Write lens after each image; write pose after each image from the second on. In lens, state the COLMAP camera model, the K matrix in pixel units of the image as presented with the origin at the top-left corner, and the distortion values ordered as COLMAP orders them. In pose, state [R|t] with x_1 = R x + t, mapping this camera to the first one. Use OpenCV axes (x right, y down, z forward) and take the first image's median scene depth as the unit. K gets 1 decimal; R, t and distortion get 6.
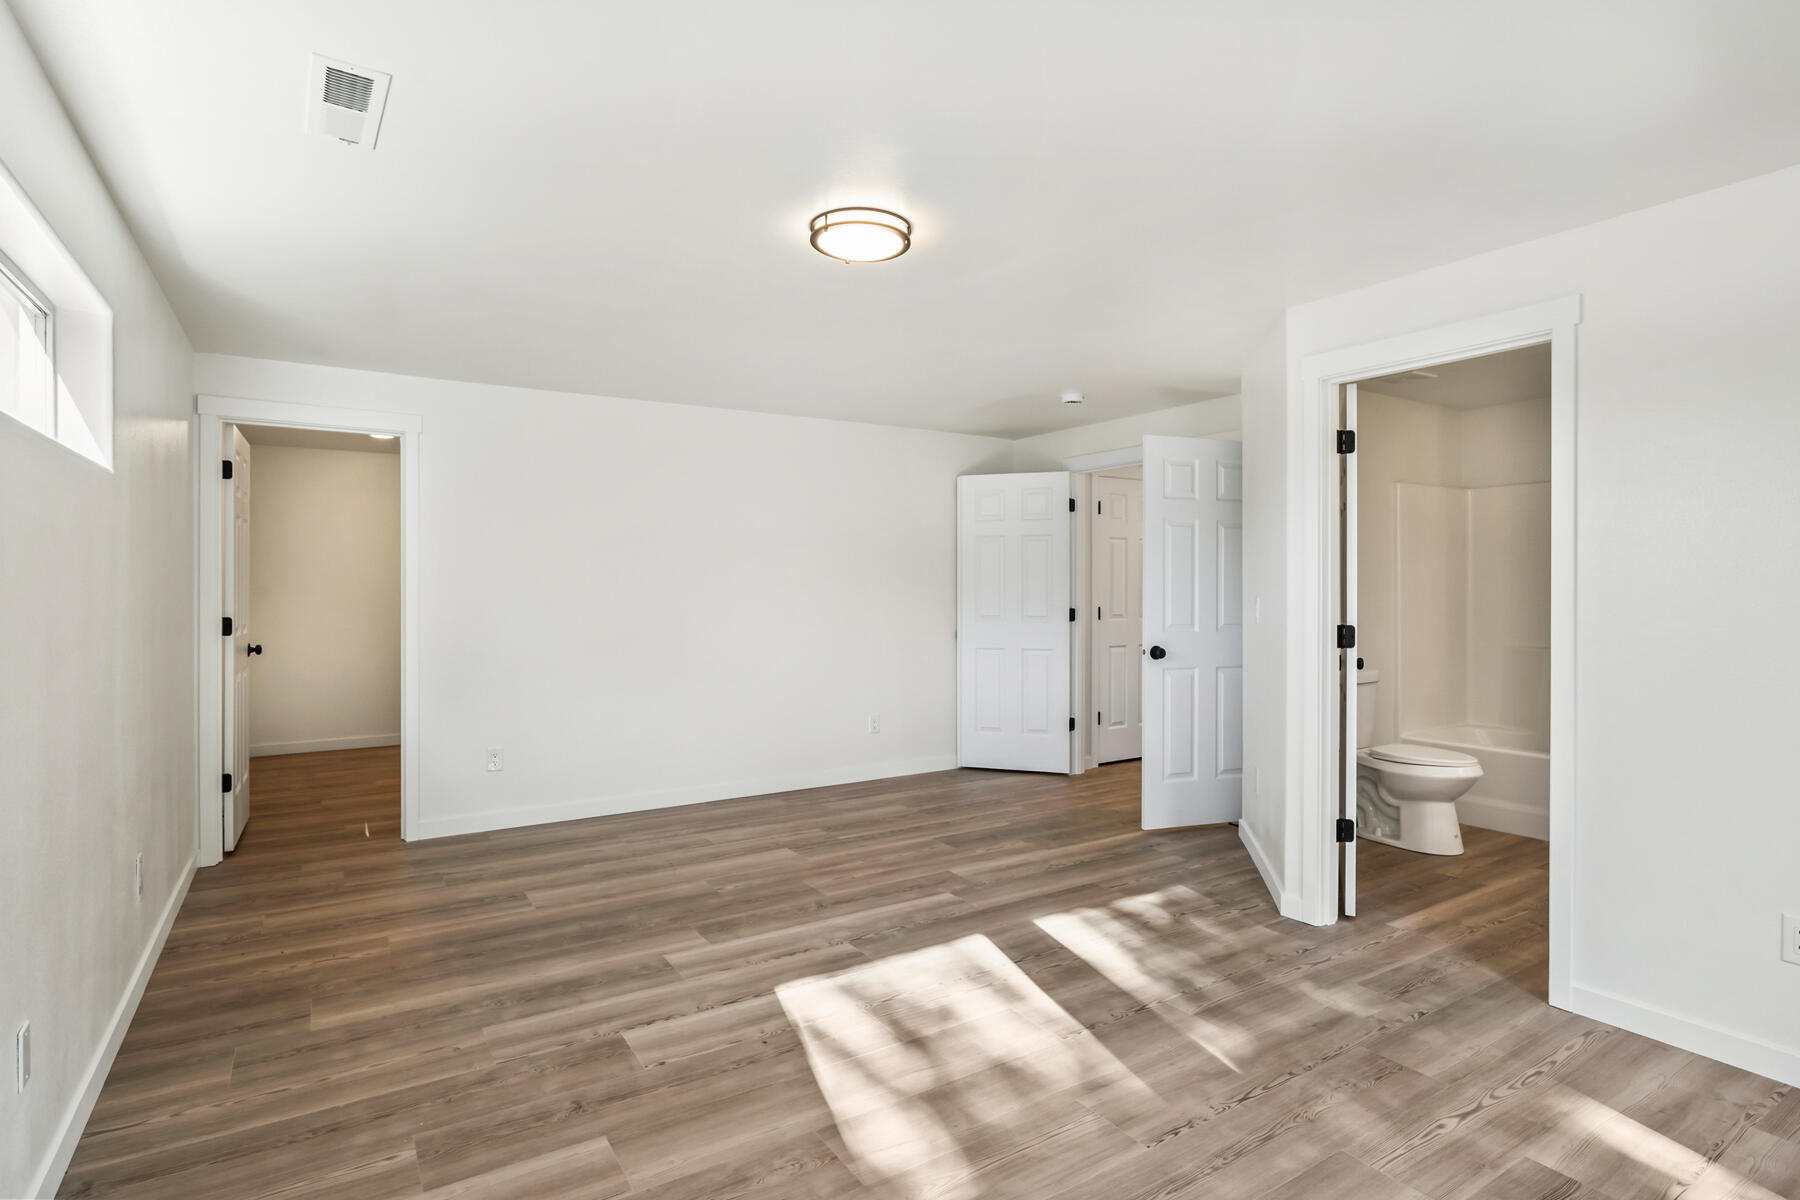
lens RADIAL K [[911.8, 0, 887.1], [0, 911.8, 580.9], [0, 0, 1]] dist [-0.023691, 0.012440]
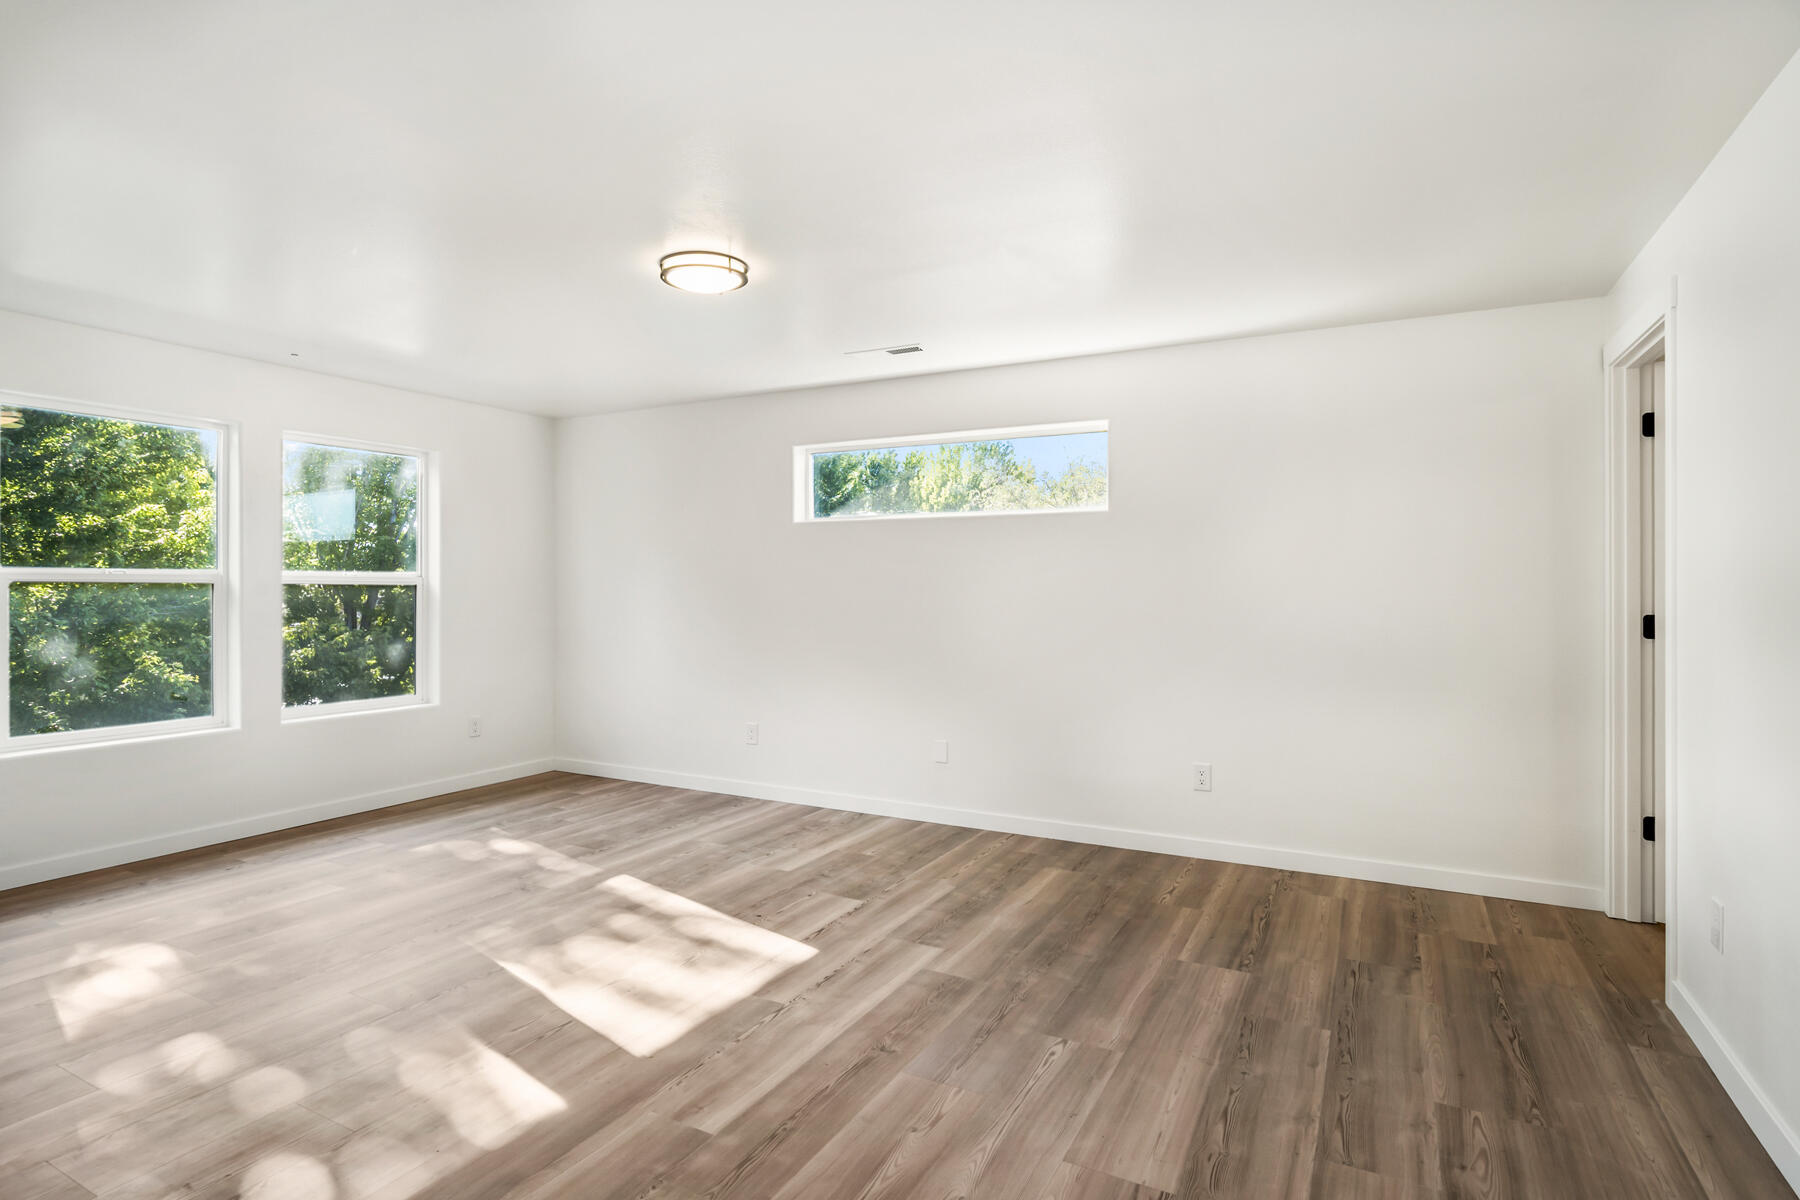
lens RADIAL K [[911.8, 0, 888.2], [0, 911.8, 599.3], [0, 0, 1]] dist [-0.023691, 0.012440]
pose [[-0.869005, 0.007249, -0.494750, 0.278470], [0.002125, 0.999938, 0.010919, 0.023301], [0.494799, 0.008437, -0.868967, 1.753827]]
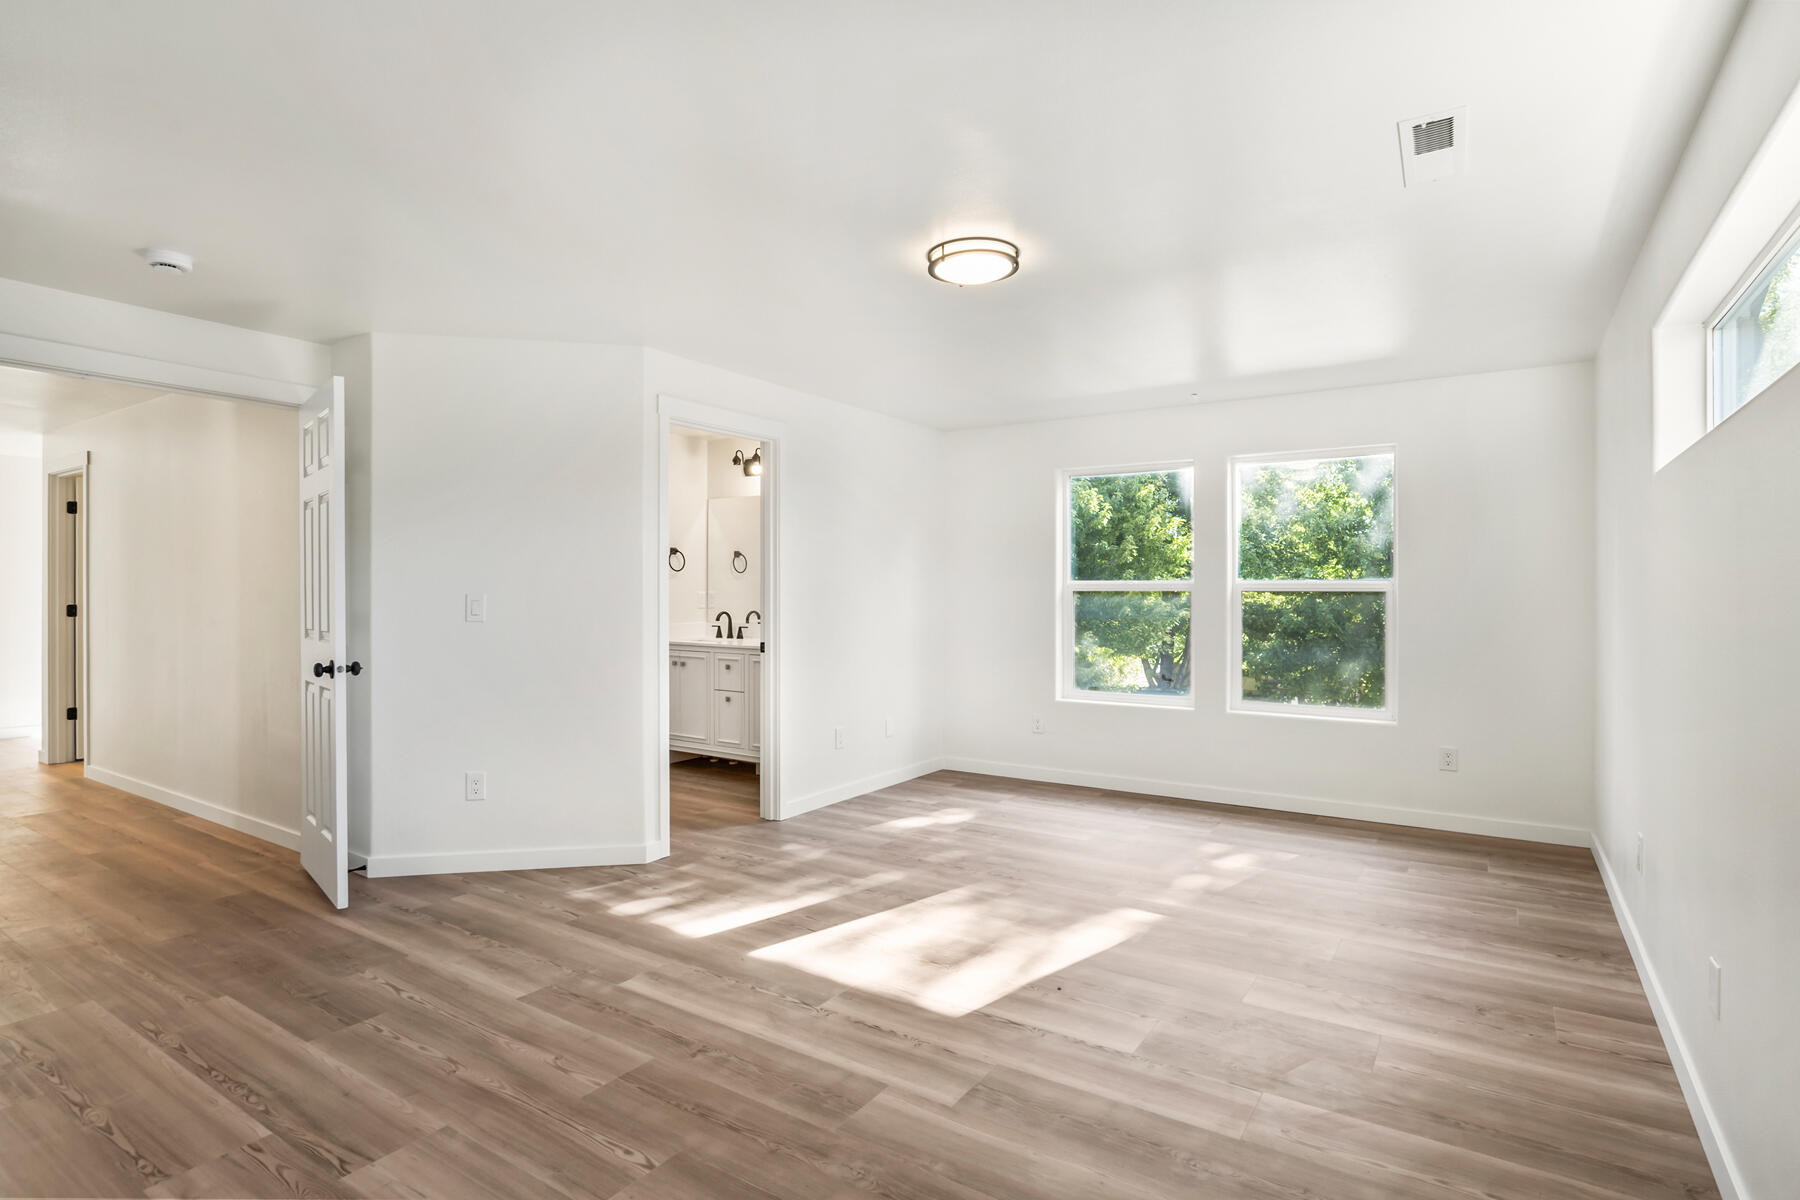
lens RADIAL K [[911.8, 0, 911.5], [0, 911.8, 604.7], [0, 0, 1]] dist [-0.023691, 0.012440]
pose [[-0.423315, -0.008067, 0.905947, -0.822340], [-0.003578, 0.999967, 0.007232, 0.026978], [-0.905975, -0.000180, -0.423330, 1.270666]]
